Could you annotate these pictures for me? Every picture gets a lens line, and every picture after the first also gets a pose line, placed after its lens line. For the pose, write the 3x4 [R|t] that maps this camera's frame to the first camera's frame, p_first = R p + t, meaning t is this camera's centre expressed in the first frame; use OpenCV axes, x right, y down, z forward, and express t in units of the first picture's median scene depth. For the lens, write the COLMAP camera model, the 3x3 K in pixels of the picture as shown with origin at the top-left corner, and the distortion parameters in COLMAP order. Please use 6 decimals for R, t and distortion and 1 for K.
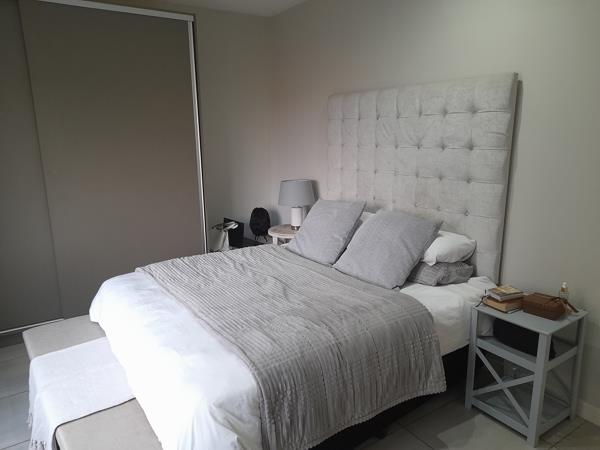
lens RADIAL K [[439.8, 0, 299.5], [0, 439.8, 224.3], [0, 0, 1]] dist [0.051635, -0.007758]
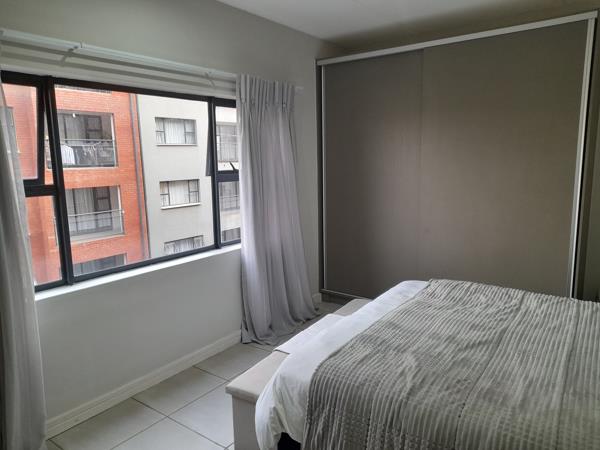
lens RADIAL K [[439.8, 0, 299.9], [0, 439.8, 226.2], [0, 0, 1]] dist [0.051635, -0.007758]
pose [[0.360704, 0.162527, -0.918410, 0.632380], [-0.189360, 0.976953, 0.098517, -0.092271], [0.913256, 0.138375, 0.383167, 0.370341]]
